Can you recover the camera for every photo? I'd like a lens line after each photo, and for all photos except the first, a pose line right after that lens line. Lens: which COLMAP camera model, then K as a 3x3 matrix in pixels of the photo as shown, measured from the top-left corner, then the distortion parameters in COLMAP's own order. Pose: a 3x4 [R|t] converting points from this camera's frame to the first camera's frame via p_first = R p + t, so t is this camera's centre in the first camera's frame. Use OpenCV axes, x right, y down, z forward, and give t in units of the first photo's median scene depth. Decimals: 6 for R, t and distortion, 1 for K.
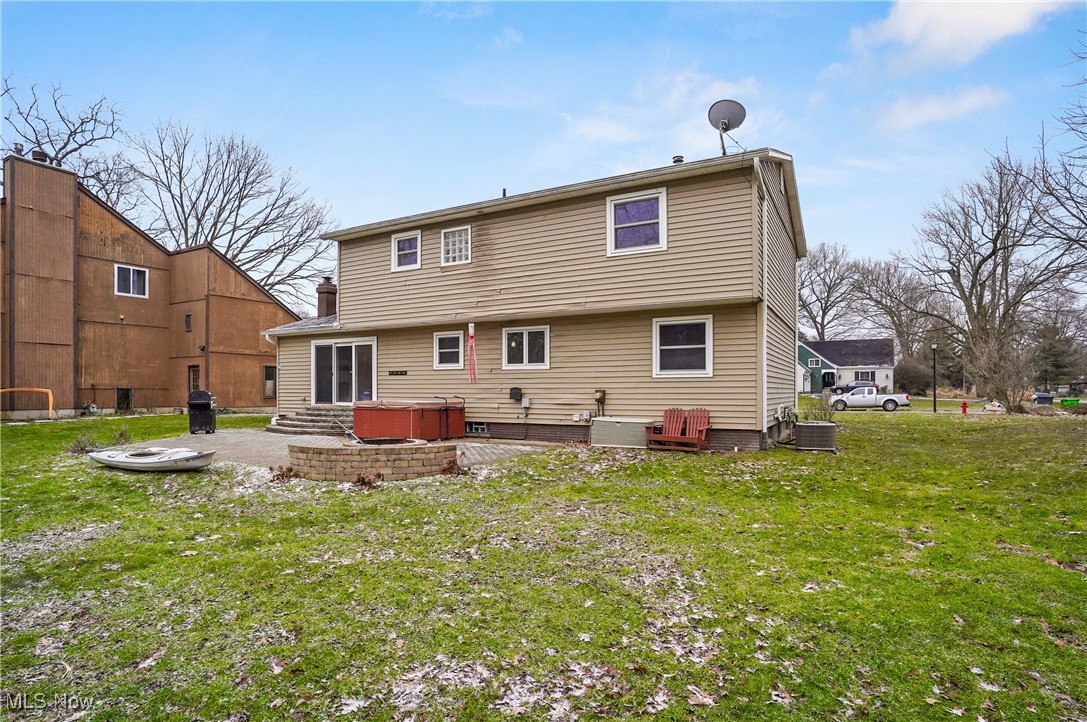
lens RADIAL K [[564.1, 0, 546.6], [0, 564.1, 389.1], [0, 0, 1]] dist [-0.029636, 0.035892]
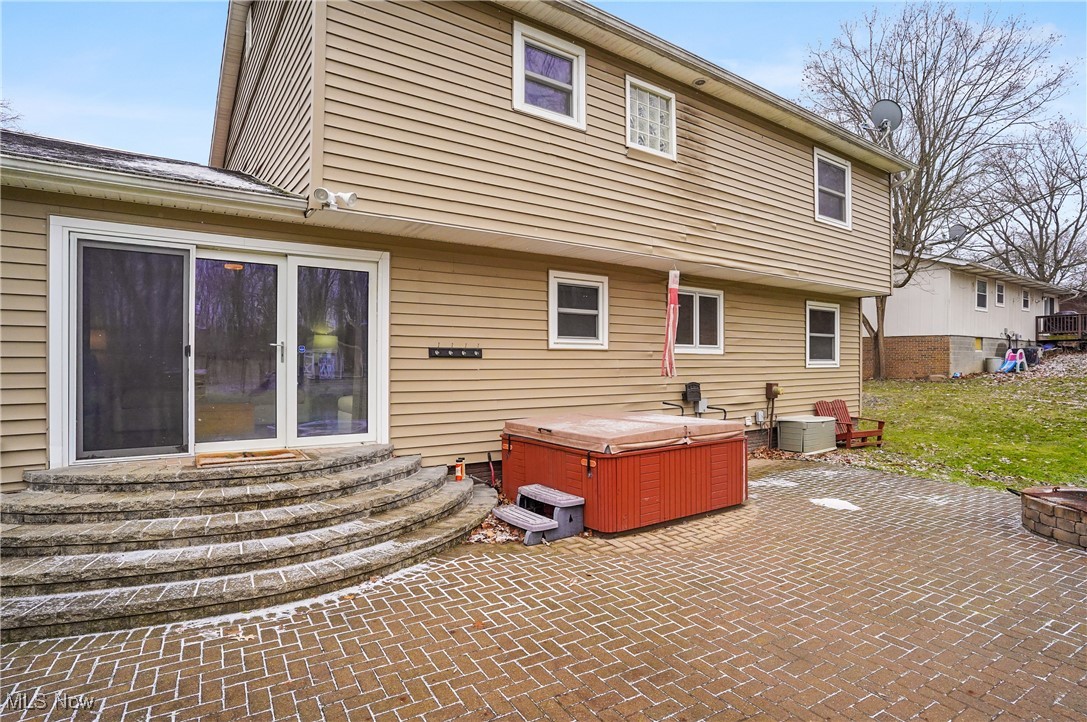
lens RADIAL K [[569.2, 0, 543.0], [0, 569.2, 366.3], [0, 0, 1]] dist [-0.072553, 0.037794]
pose [[0.442907, -0.009152, 0.896521, -0.680538], [-0.004866, 0.999909, 0.012611, -0.027652], [-0.896554, -0.009948, 0.442822, 0.854390]]
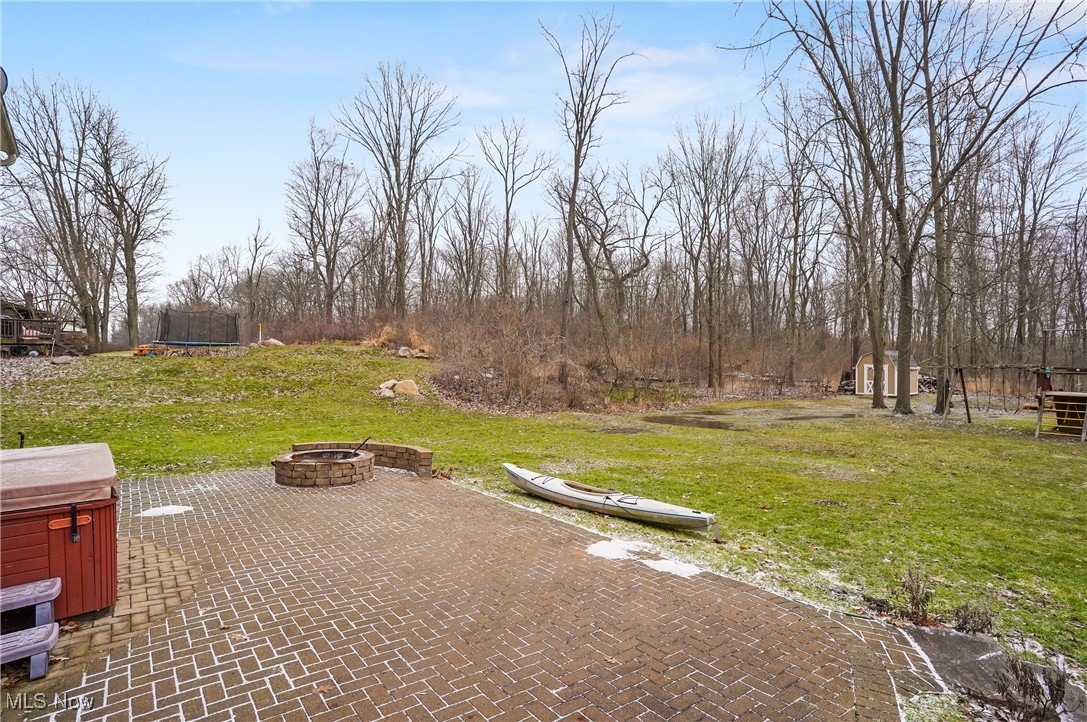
lens RADIAL K [[569.2, 0, 543.0], [0, 569.2, 366.3], [0, 0, 1]] dist [-0.072553, 0.037794]
pose [[-0.936290, -0.005527, 0.351184, -0.622365], [-0.006734, 0.999975, -0.002214, -0.031300], [-0.351163, -0.004437, -0.936304, 1.149033]]
